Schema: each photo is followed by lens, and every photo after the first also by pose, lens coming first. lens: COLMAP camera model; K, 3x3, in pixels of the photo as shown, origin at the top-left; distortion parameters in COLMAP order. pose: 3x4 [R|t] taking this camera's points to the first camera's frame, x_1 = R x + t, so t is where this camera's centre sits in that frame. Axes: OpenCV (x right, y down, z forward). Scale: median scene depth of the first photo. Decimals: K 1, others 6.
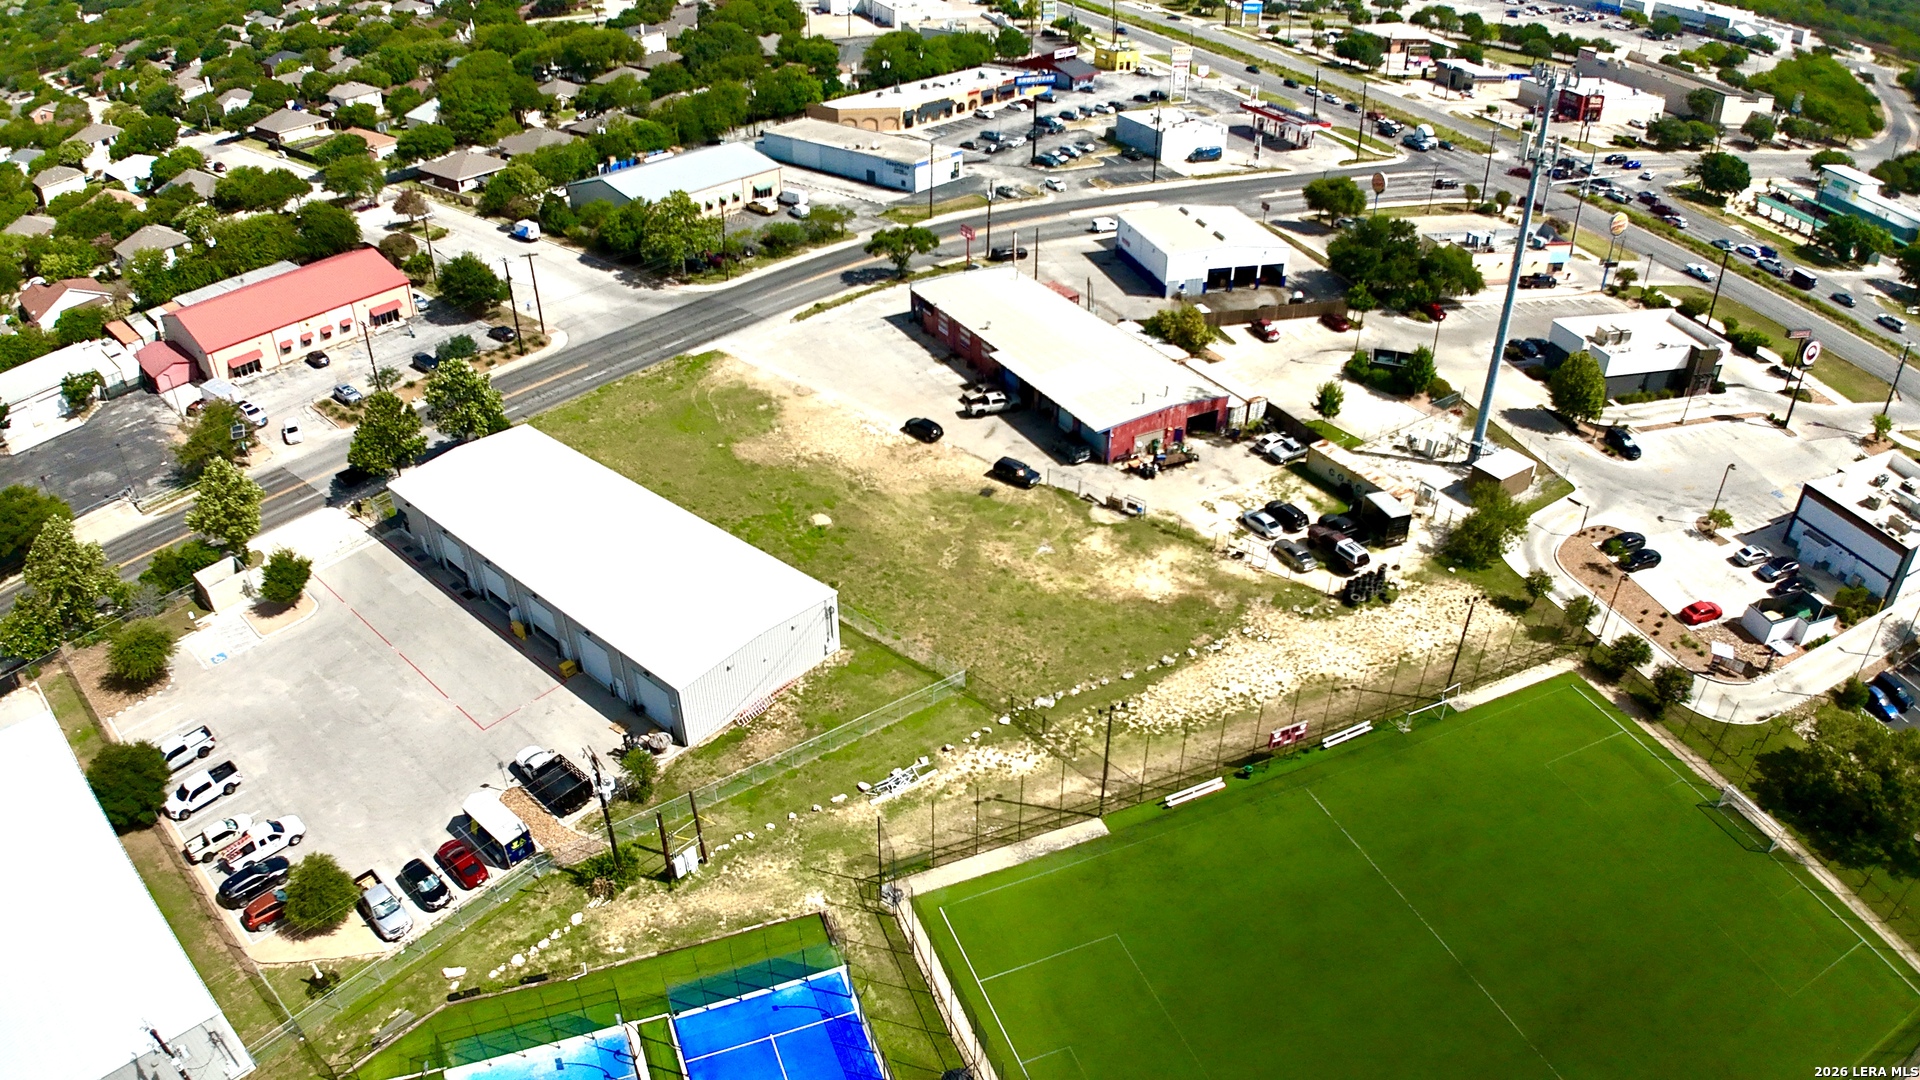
lens RADIAL K [[1180.2, 0, 960.1], [0, 1180.2, 544.7], [0, 0, 1]] dist [-0.189946, 0.025263]
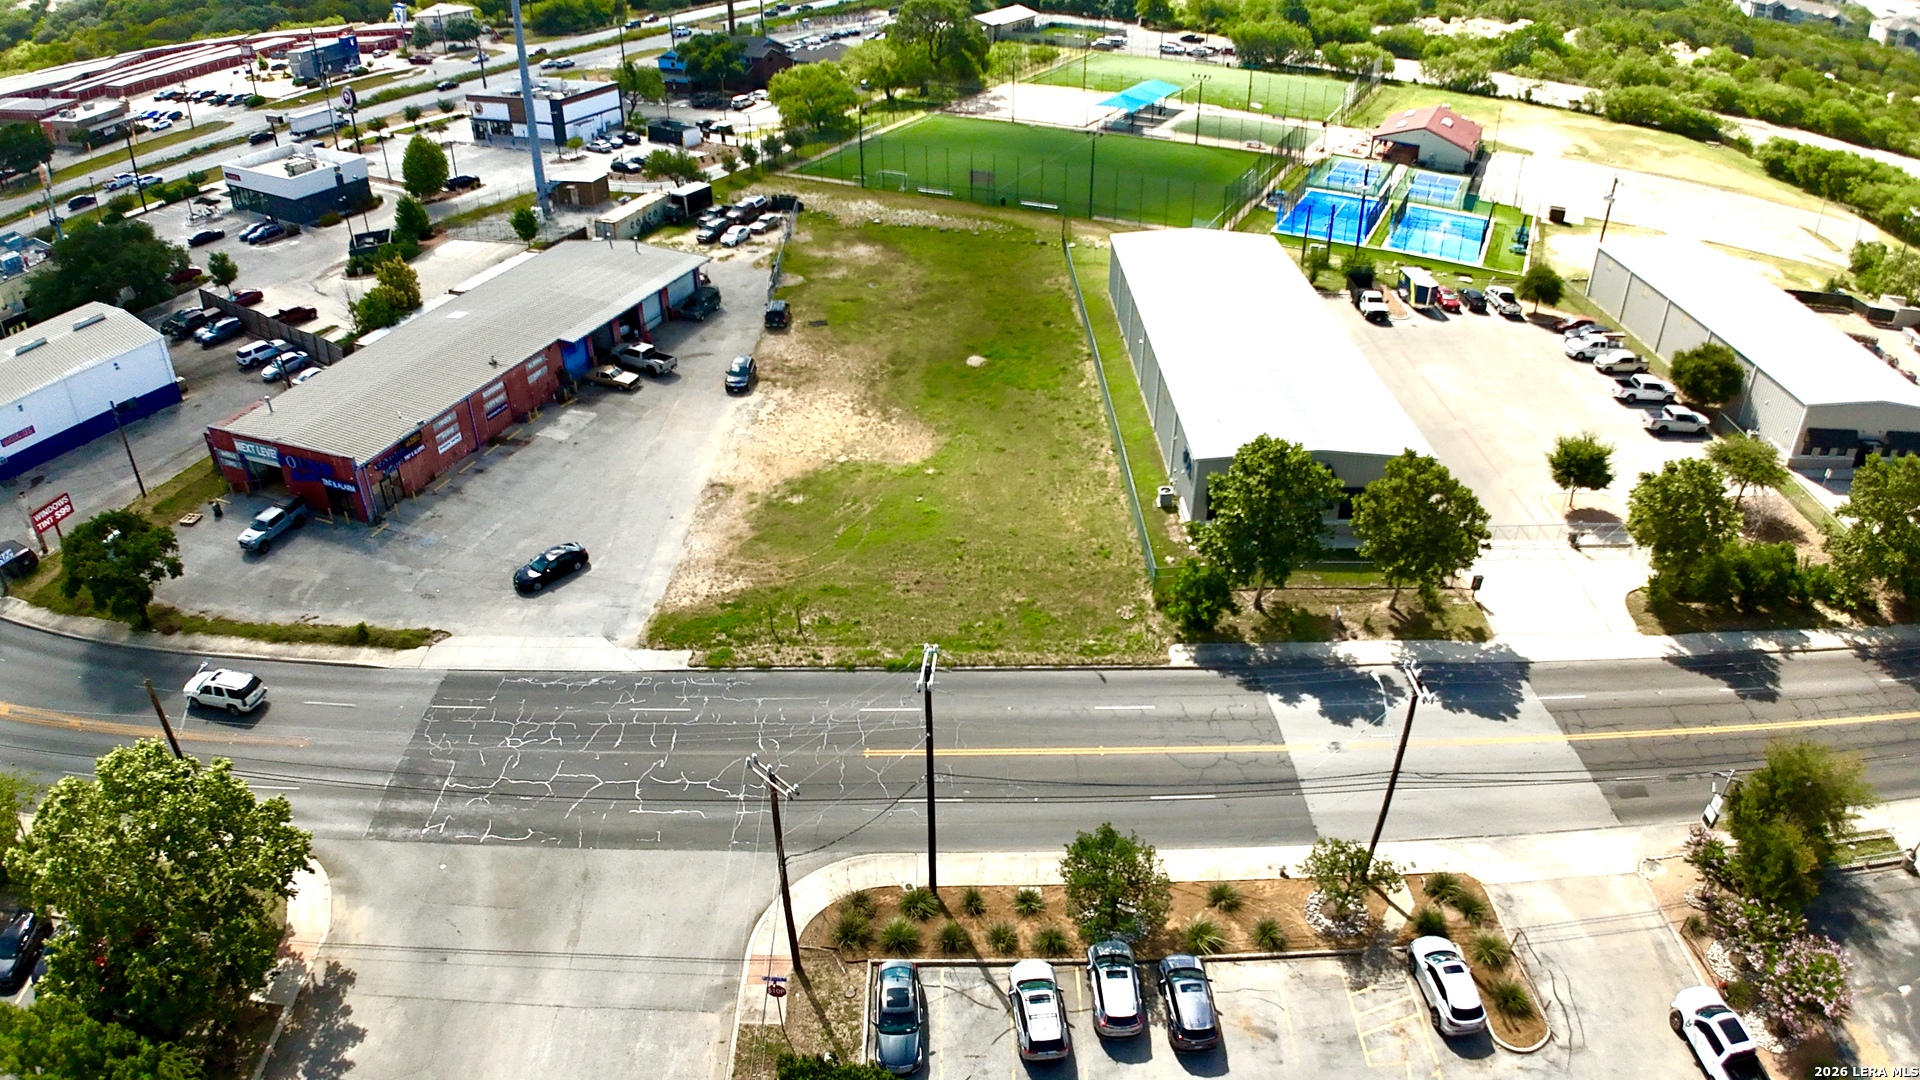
lens RADIAL K [[1180.2, 0, 960.1], [0, 1180.2, 544.7], [0, 0, 1]] dist [-0.189946, 0.025263]
pose [[-0.653278, -0.407357, 0.638191, -0.590826], [0.412596, 0.515216, 0.751211, -0.500341], [-0.634817, 0.754065, -0.168505, 1.015517]]
